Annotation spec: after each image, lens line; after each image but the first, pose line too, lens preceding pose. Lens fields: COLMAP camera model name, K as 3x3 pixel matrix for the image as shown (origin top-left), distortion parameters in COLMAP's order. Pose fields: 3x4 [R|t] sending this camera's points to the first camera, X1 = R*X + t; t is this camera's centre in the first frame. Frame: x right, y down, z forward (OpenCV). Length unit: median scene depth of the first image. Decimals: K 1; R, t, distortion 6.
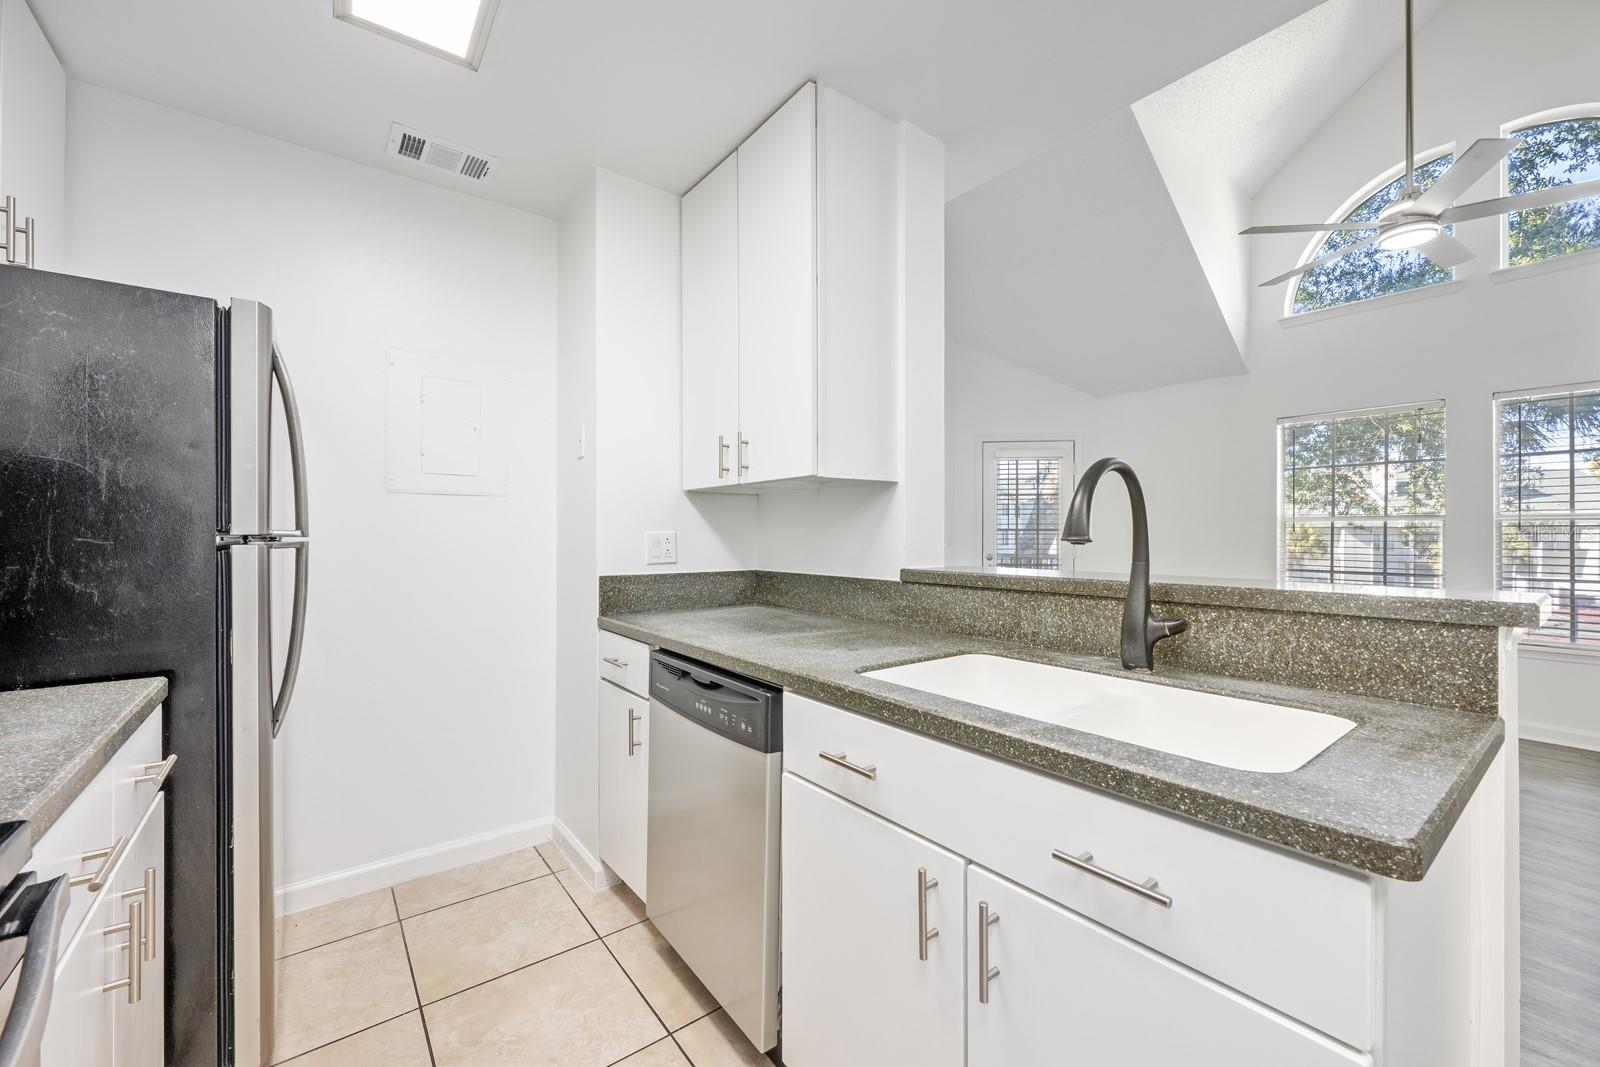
lens RADIAL K [[634.1, 0, 800.7], [0, 634.1, 535.9], [0, 0, 1]] dist [-0.002038, -0.000226]
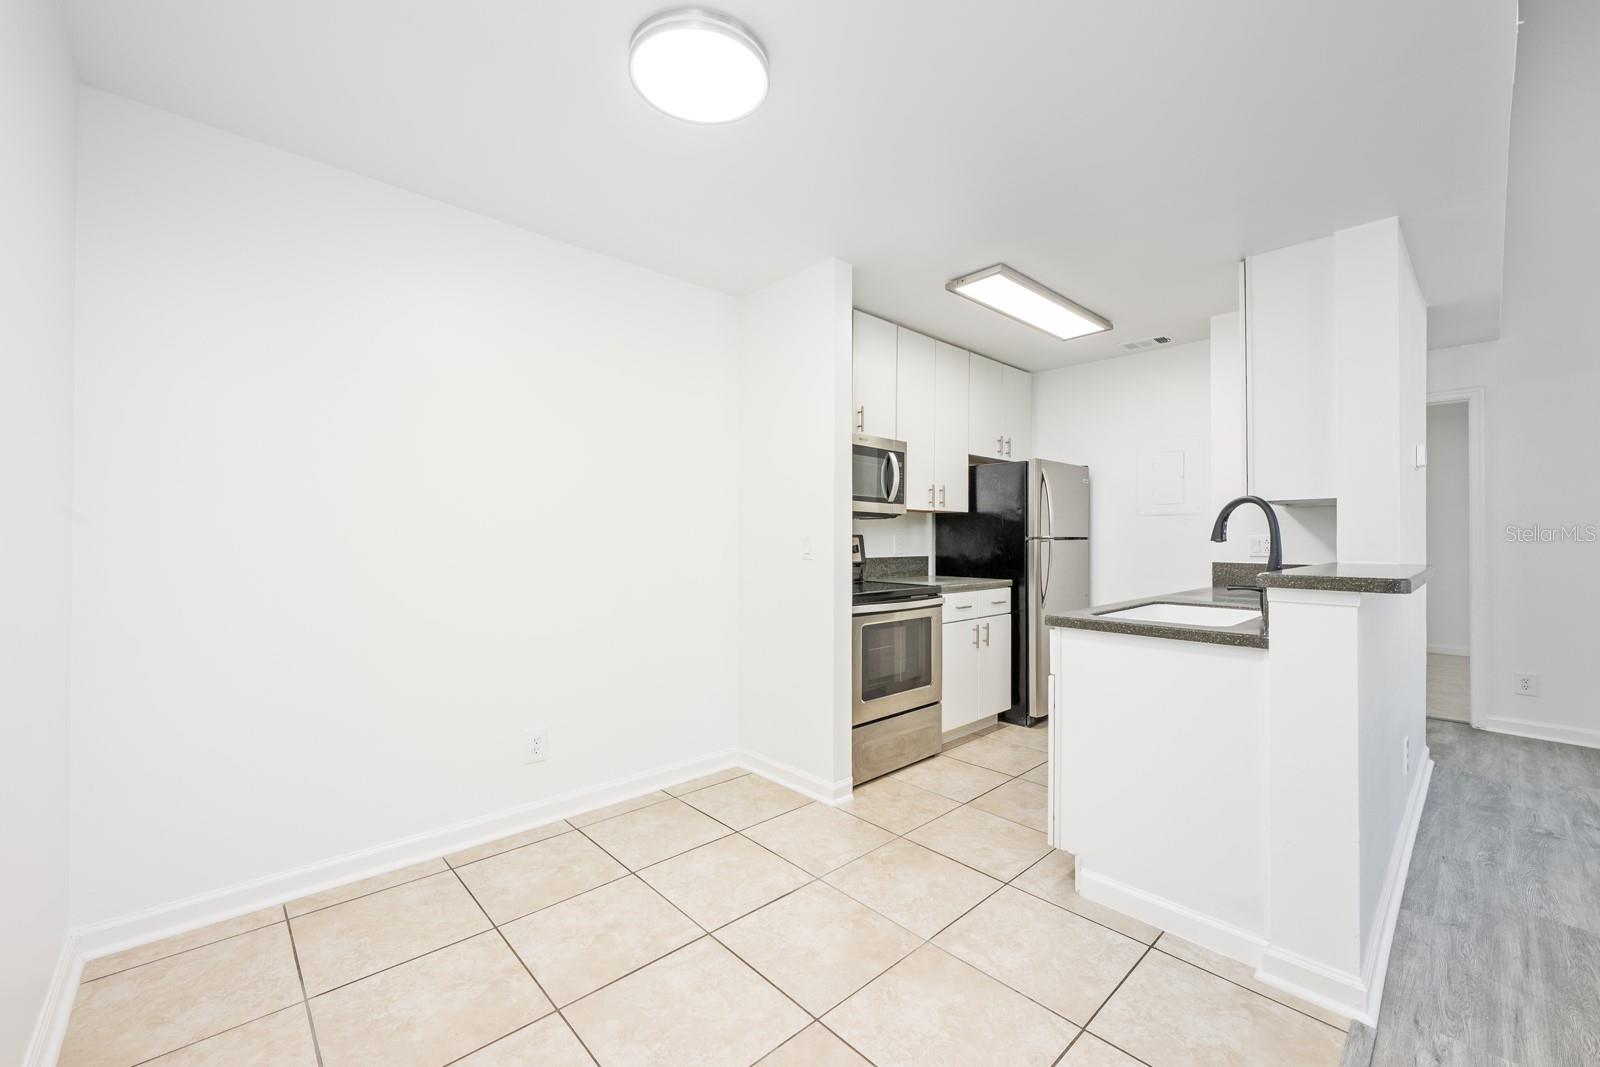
lens RADIAL K [[634.1, 0, 798.8], [0, 634.1, 533.1], [0, 0, 1]] dist [-0.002038, -0.000226]
pose [[0.086949, -0.007029, -0.996188, 1.506076], [-0.003260, 0.999968, -0.007340, 0.003383], [0.996207, 0.003886, 0.086923, -0.274087]]
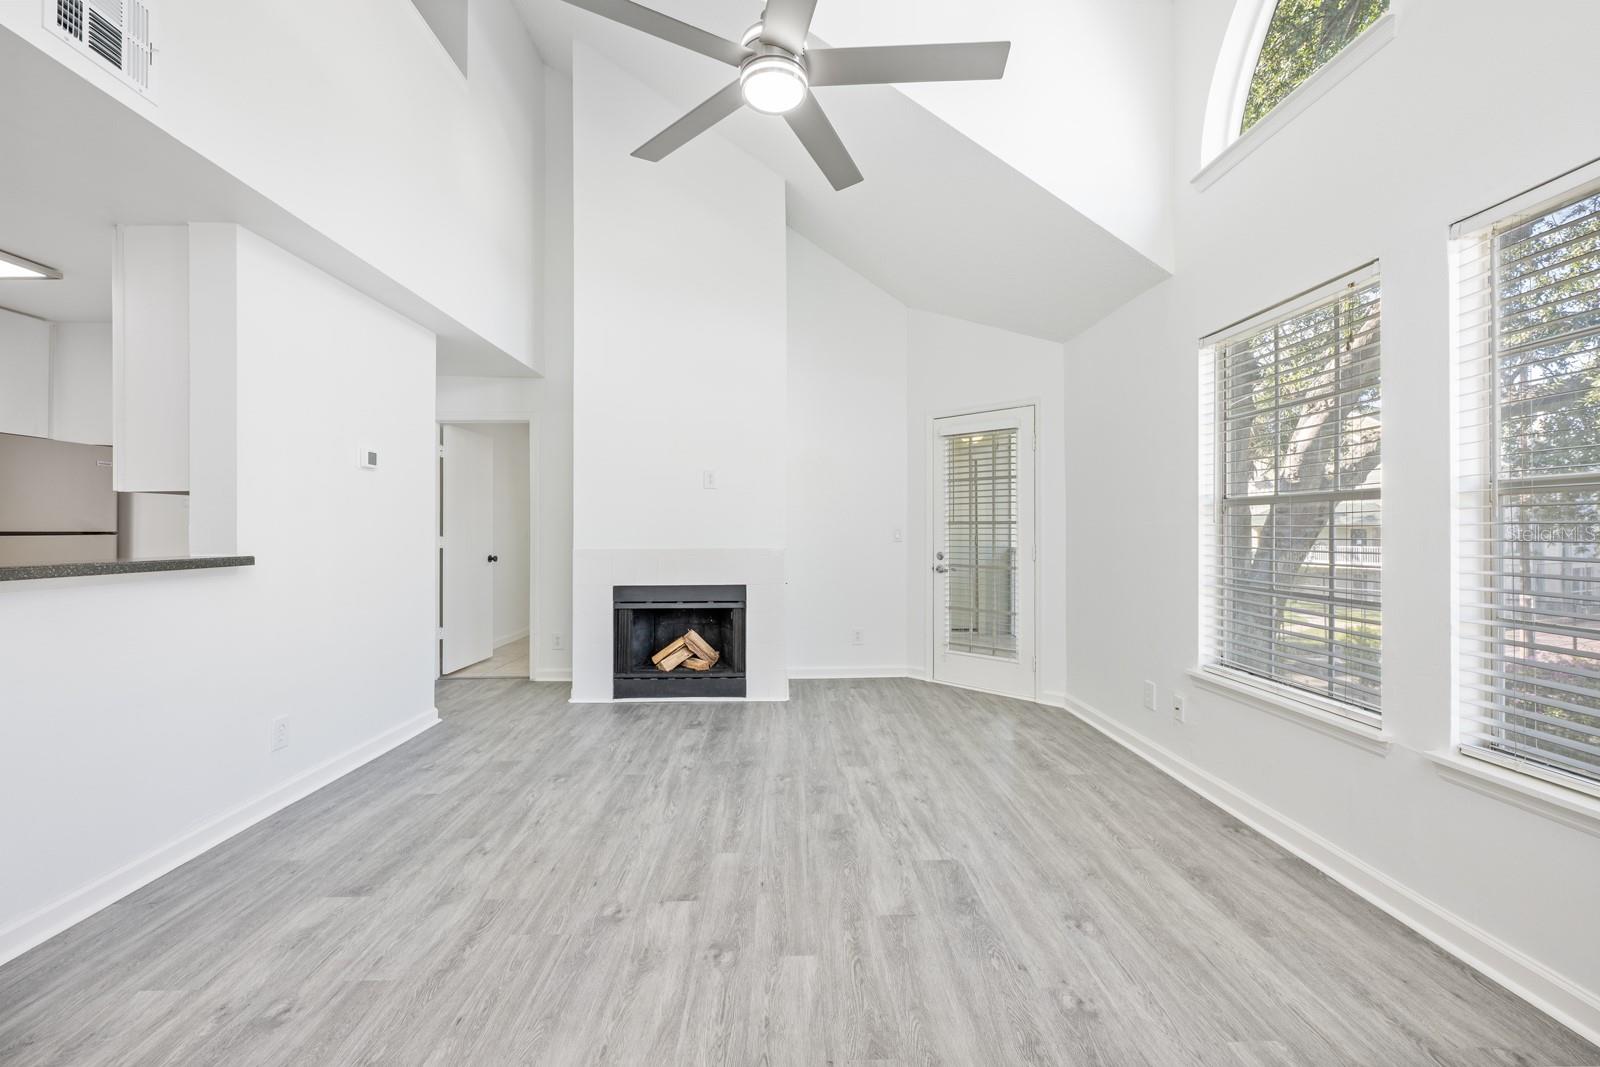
lens RADIAL K [[634.1, 0, 800.0], [0, 634.1, 526.9], [0, 0, 1]] dist [-0.002038, -0.000226]
pose [[0.809304, -0.005998, -0.587360, 2.131800], [0.001815, 0.999969, -0.007711, 0.005839], [0.587387, 0.005175, 0.809289, 0.727207]]
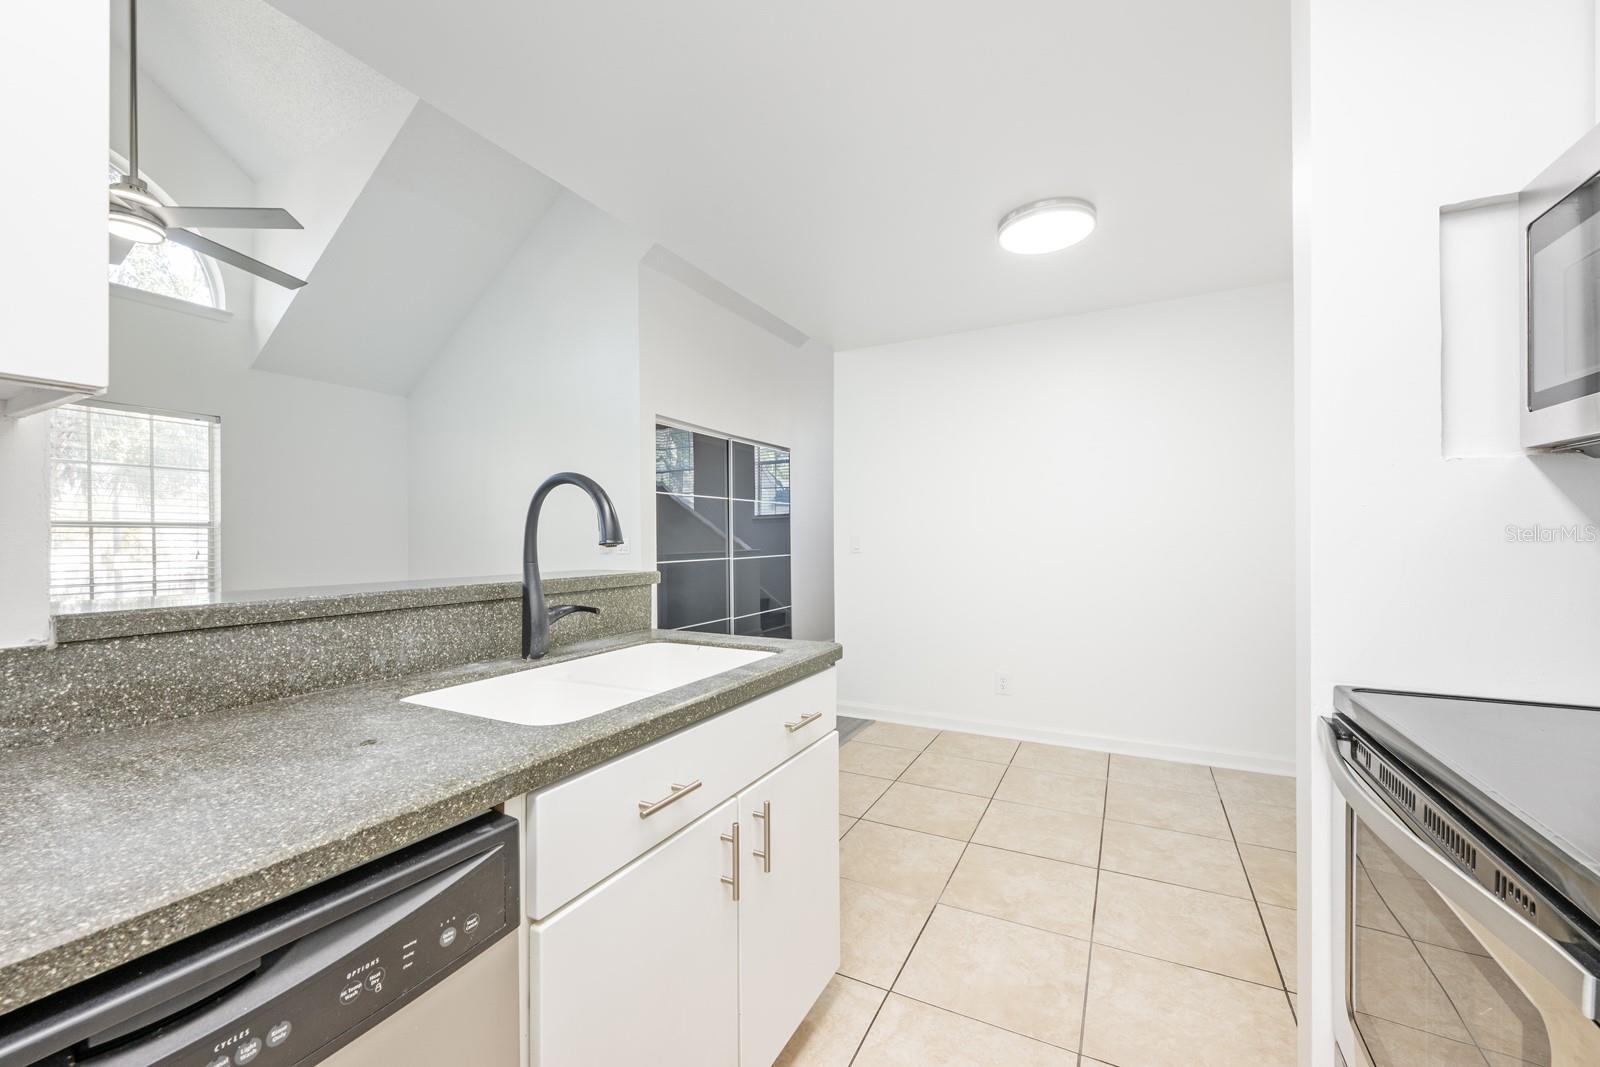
lens RADIAL K [[634.1, 0, 801.6], [0, 634.1, 533.7], [0, 0, 1]] dist [-0.002038, -0.000226]
pose [[-0.420946, 0.008801, 0.907043, -0.503897], [0.006382, 0.999957, -0.006741, -0.000214], [-0.907063, 0.002951, -0.420984, 0.753610]]
